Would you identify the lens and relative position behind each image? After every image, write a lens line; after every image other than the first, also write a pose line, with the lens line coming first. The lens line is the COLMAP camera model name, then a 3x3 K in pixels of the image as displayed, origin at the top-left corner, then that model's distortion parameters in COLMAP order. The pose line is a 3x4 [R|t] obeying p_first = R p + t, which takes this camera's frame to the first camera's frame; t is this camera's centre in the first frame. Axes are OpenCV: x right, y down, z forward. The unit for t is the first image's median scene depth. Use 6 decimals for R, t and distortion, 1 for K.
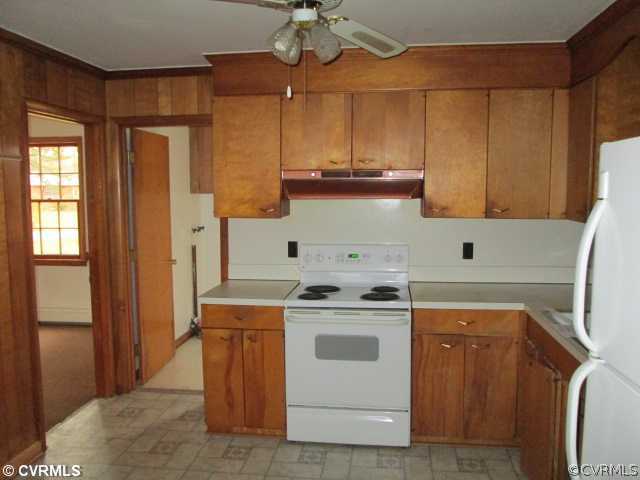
lens RADIAL K [[506.1, 0, 319.7], [0, 506.1, 235.6], [0, 0, 1]] dist [-0.004544, -0.007705]
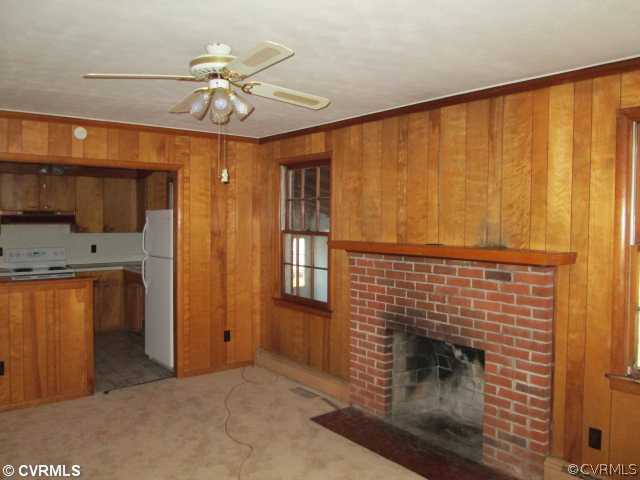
lens RADIAL K [[506.1, 0, 319.7], [0, 506.1, 235.6], [0, 0, 1]] dist [-0.004544, -0.007705]
pose [[0.695020, -0.028417, 0.718429, -0.628266], [0.067015, 0.997429, -0.025380, 0.103365], [-0.715861, 0.065785, 0.695137, -1.267748]]
